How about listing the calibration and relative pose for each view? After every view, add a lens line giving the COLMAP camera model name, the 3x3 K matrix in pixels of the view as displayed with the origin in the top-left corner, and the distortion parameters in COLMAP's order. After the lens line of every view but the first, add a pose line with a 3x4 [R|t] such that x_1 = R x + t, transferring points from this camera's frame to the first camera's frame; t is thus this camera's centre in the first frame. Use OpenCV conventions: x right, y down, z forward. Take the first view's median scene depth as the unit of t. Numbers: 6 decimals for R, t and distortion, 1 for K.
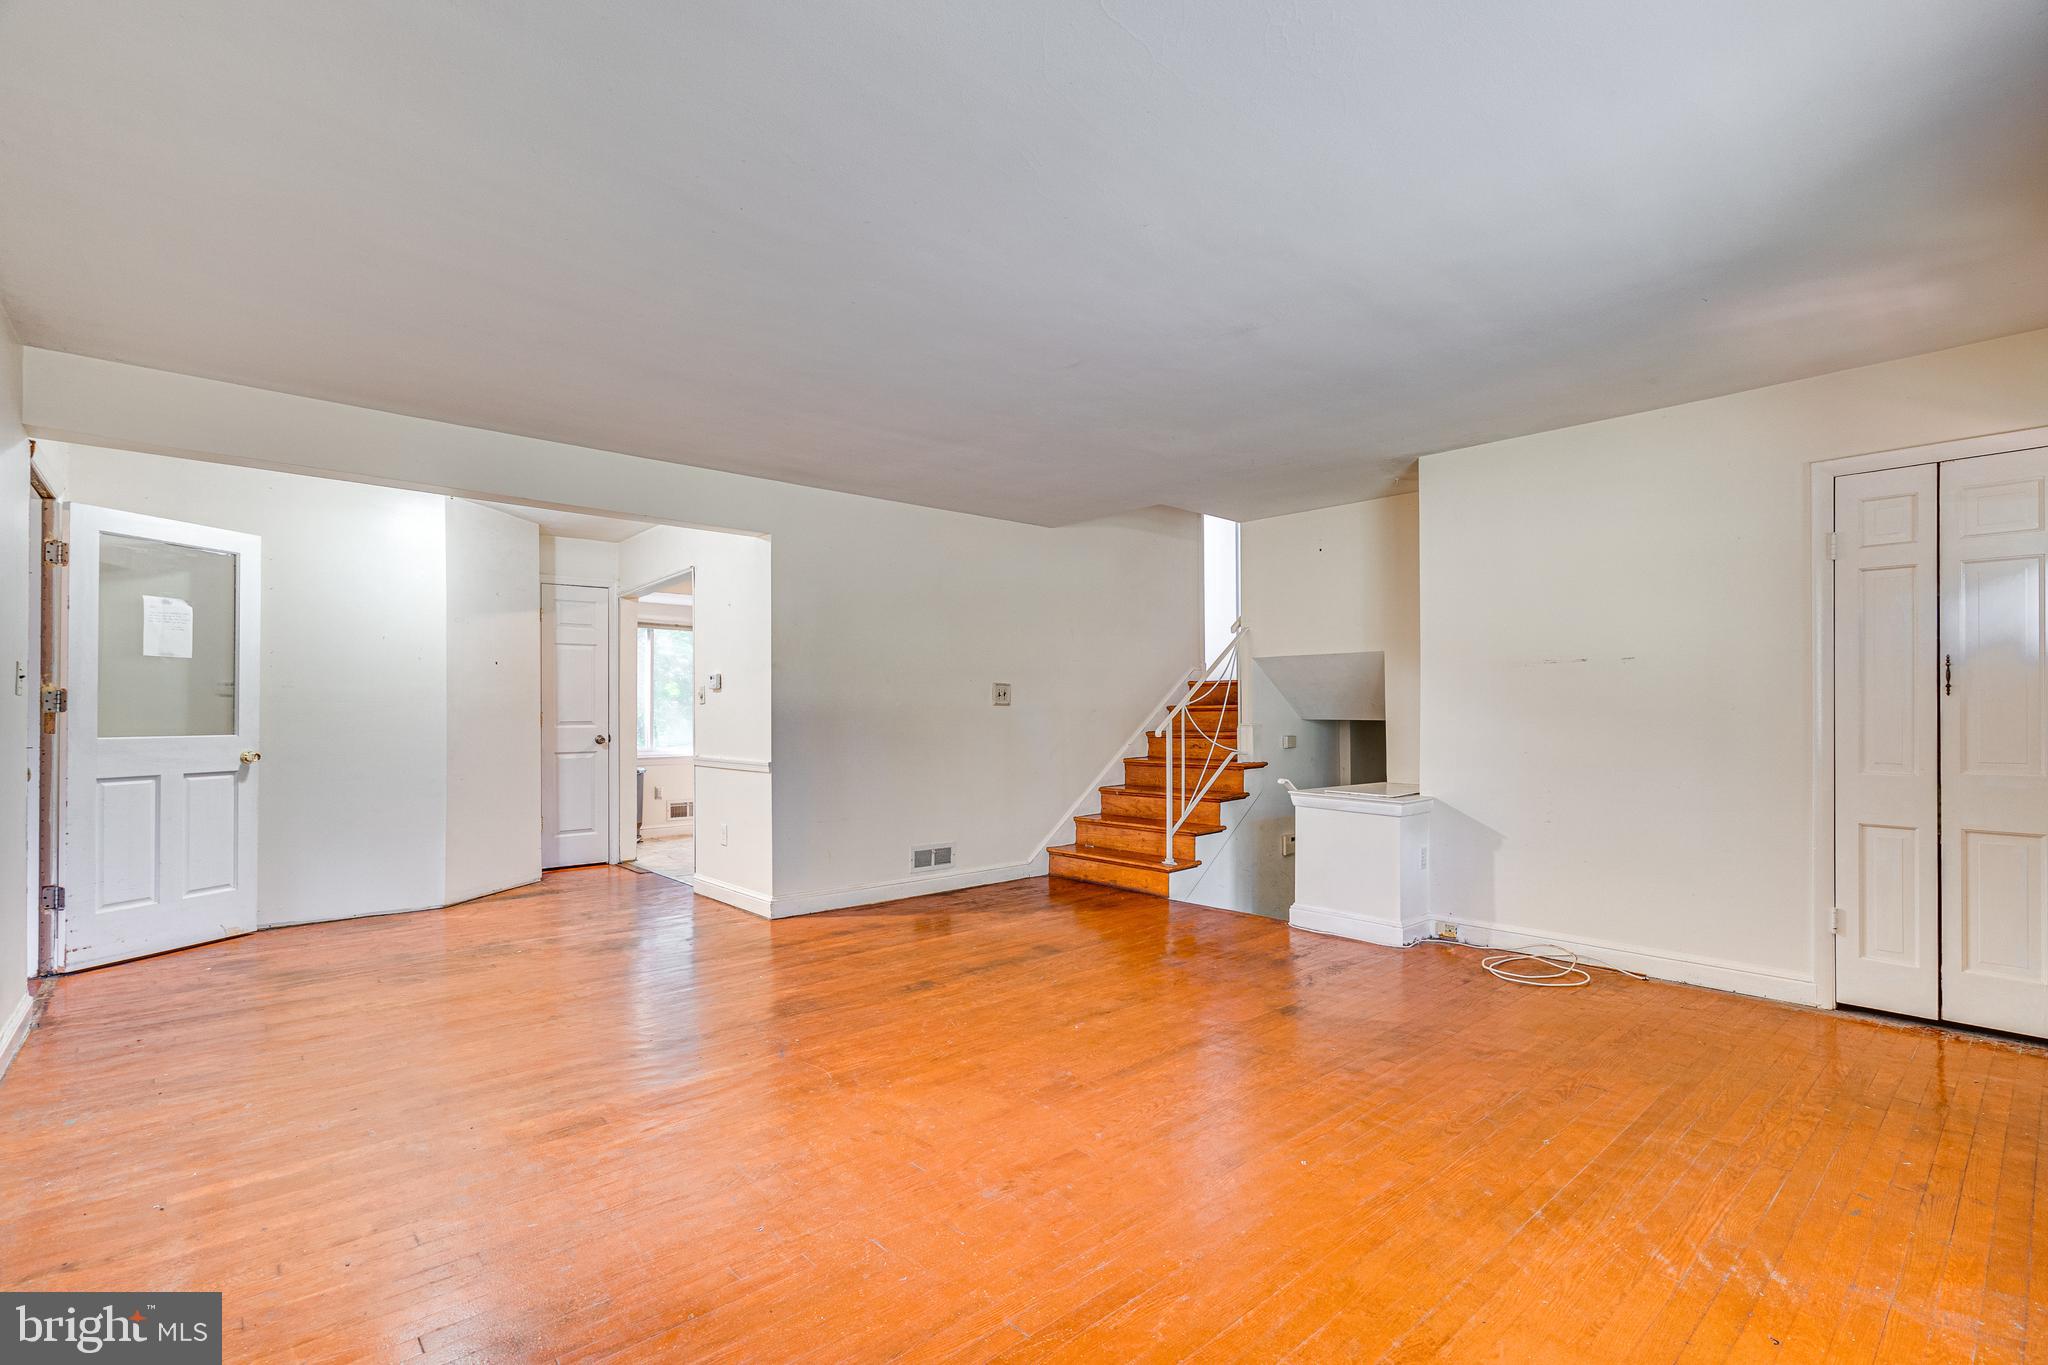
lens RADIAL K [[937.0, 0, 1021.1], [0, 937.0, 693.2], [0, 0, 1]] dist [-0.003293, 0.001636]
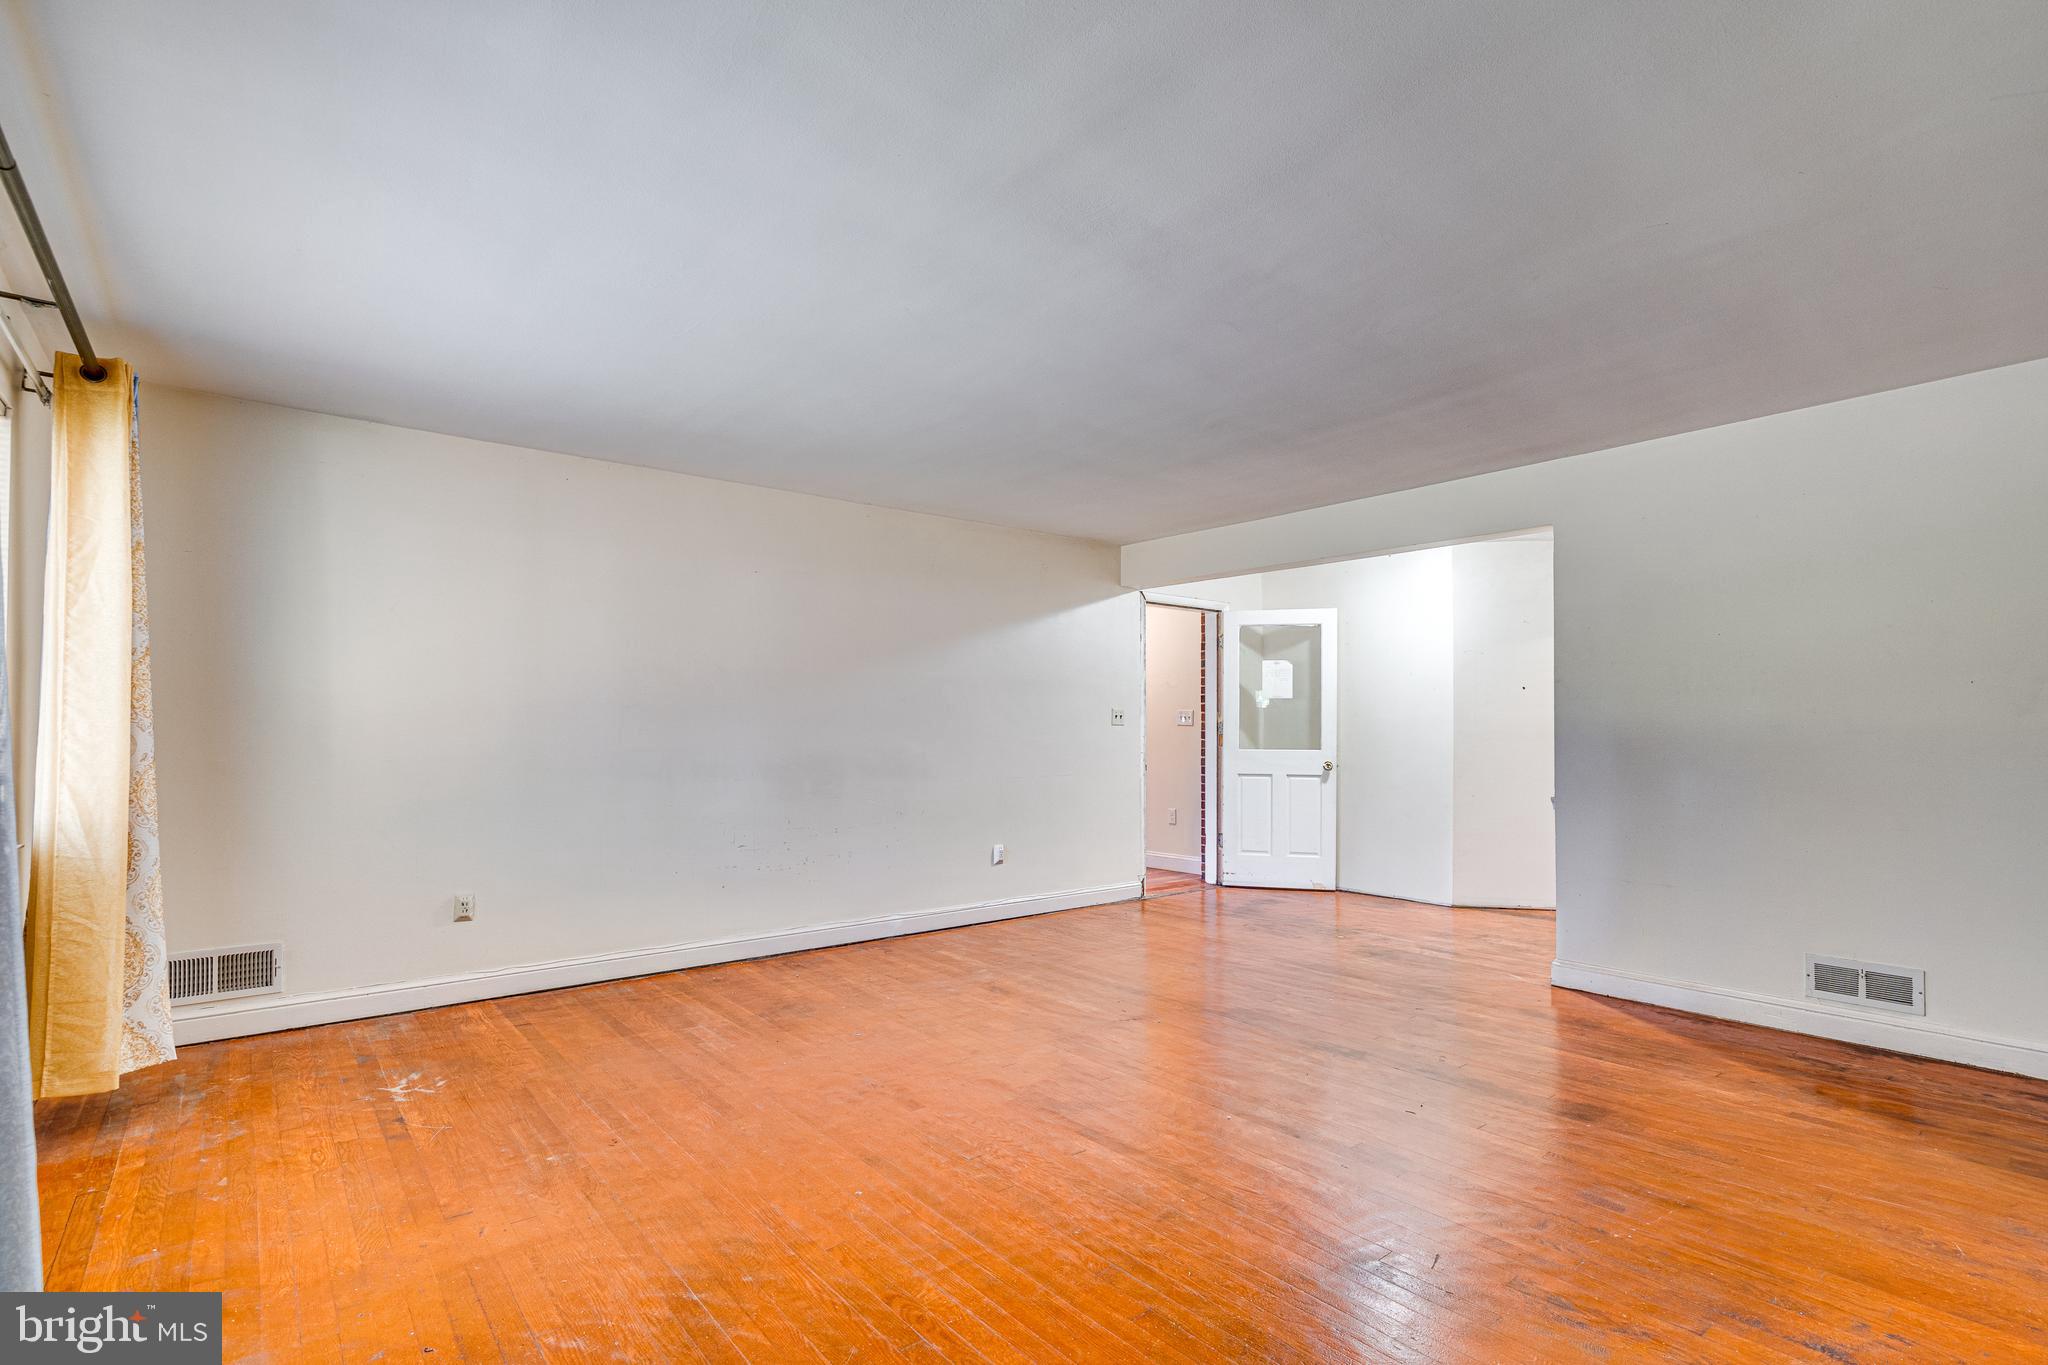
lens RADIAL K [[960.2, 0, 1014.9], [0, 960.2, 705.0], [0, 0, 1]] dist [-0.004464, 0.000061]
pose [[-0.045567, -0.026753, -0.998603, 0.693837], [0.016405, 0.999486, -0.027526, 0.009291], [0.998827, -0.017636, -0.045105, 0.640871]]
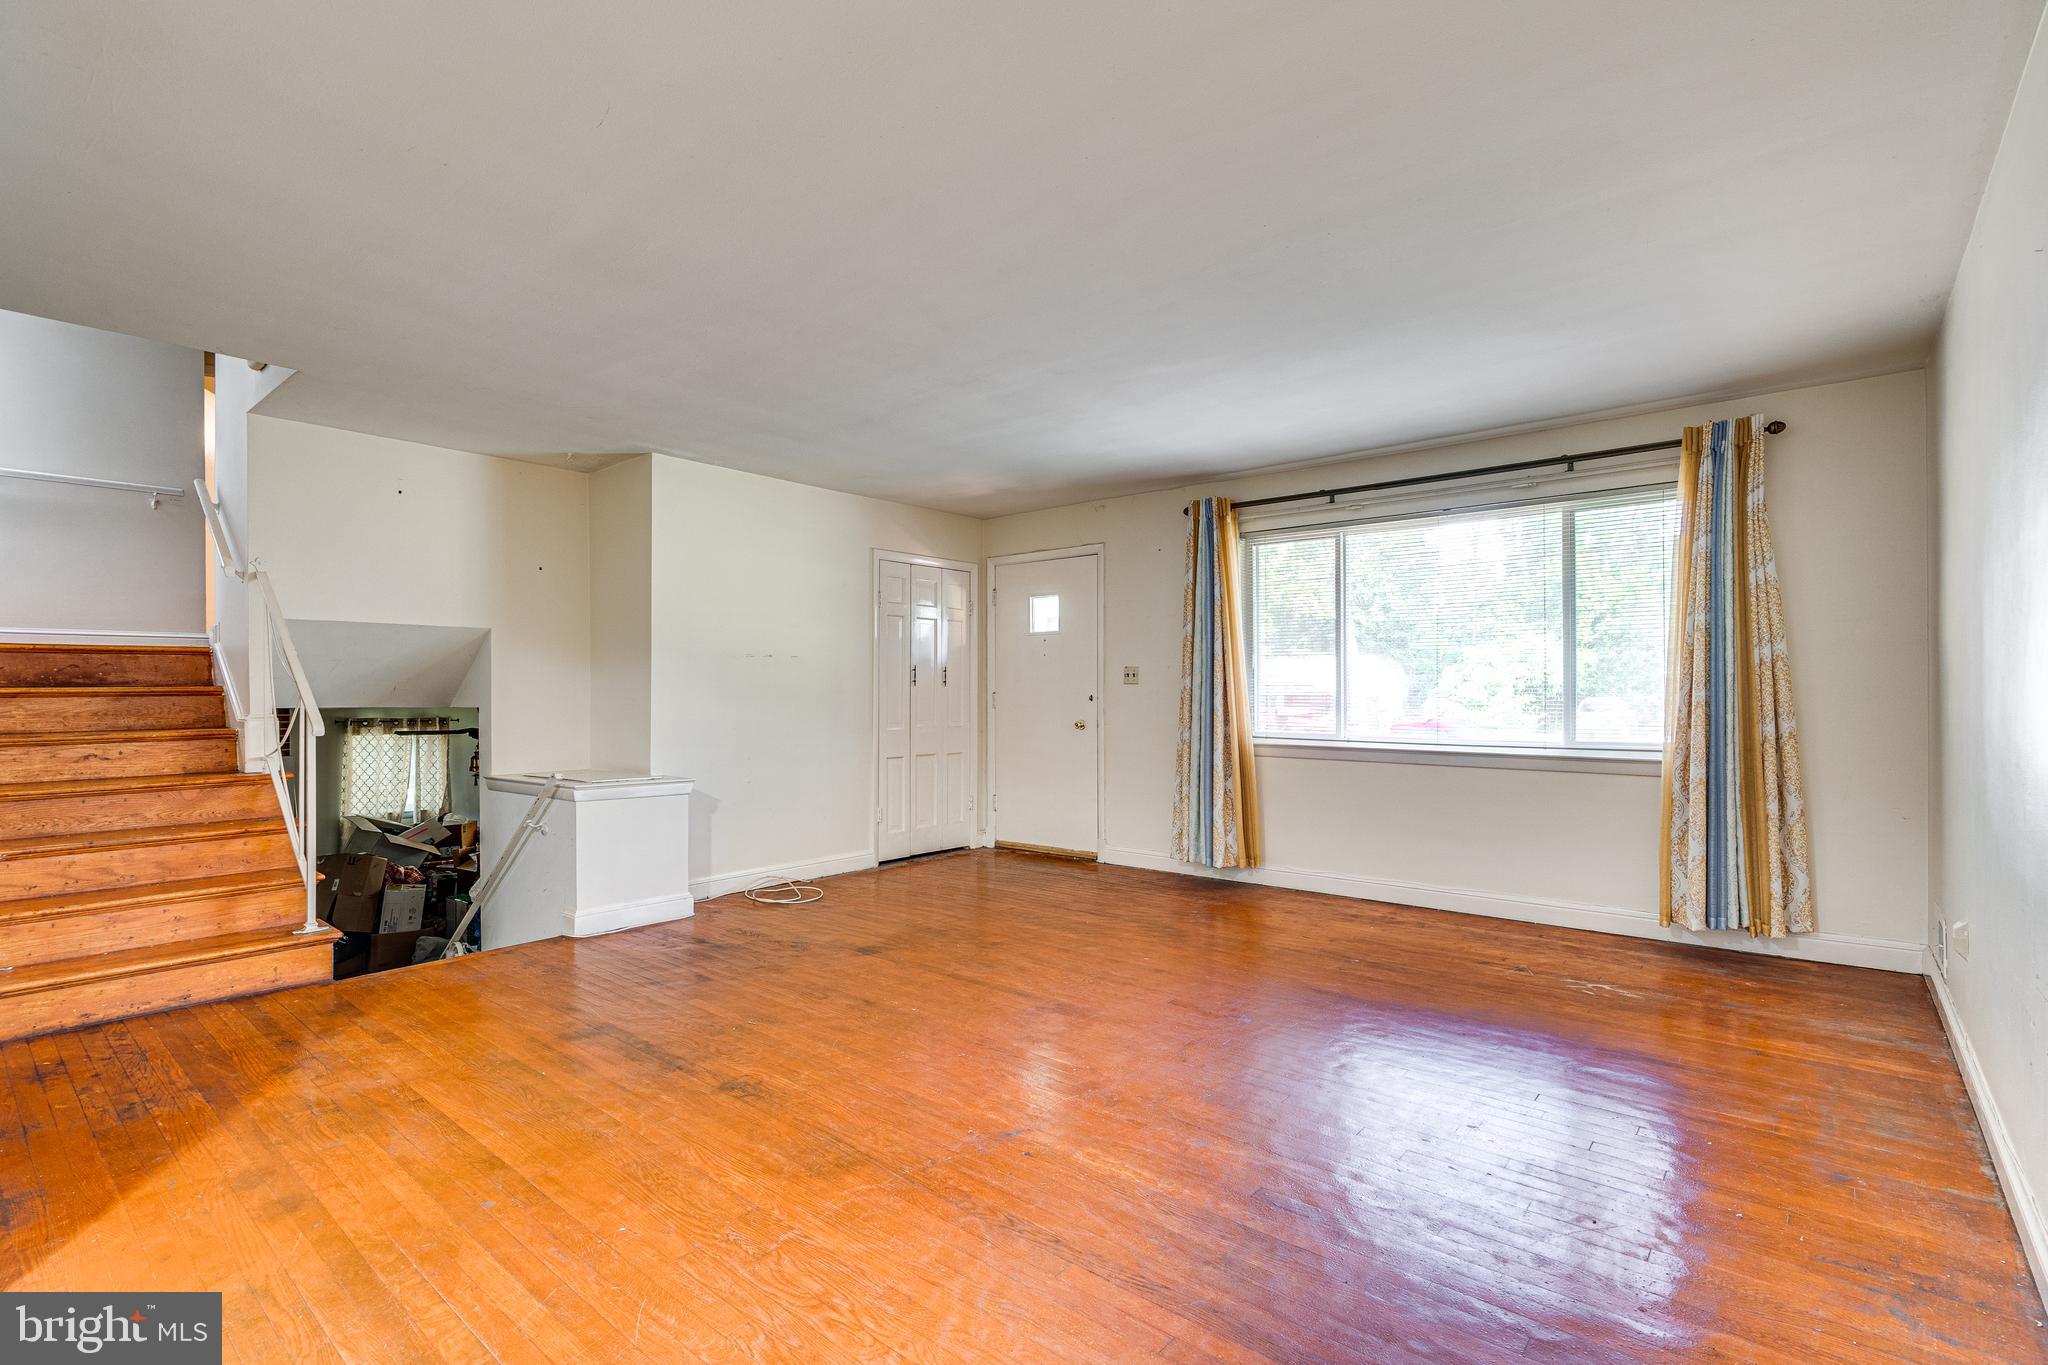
lens RADIAL K [[960.2, 0, 1014.9], [0, 960.2, 705.0], [0, 0, 1]] dist [-0.004464, 0.000061]
pose [[-0.150984, -0.005326, 0.988522, -0.718606], [-0.012887, 0.999911, 0.003419, 0.022057], [-0.988452, -0.012223, -0.151039, 0.786534]]
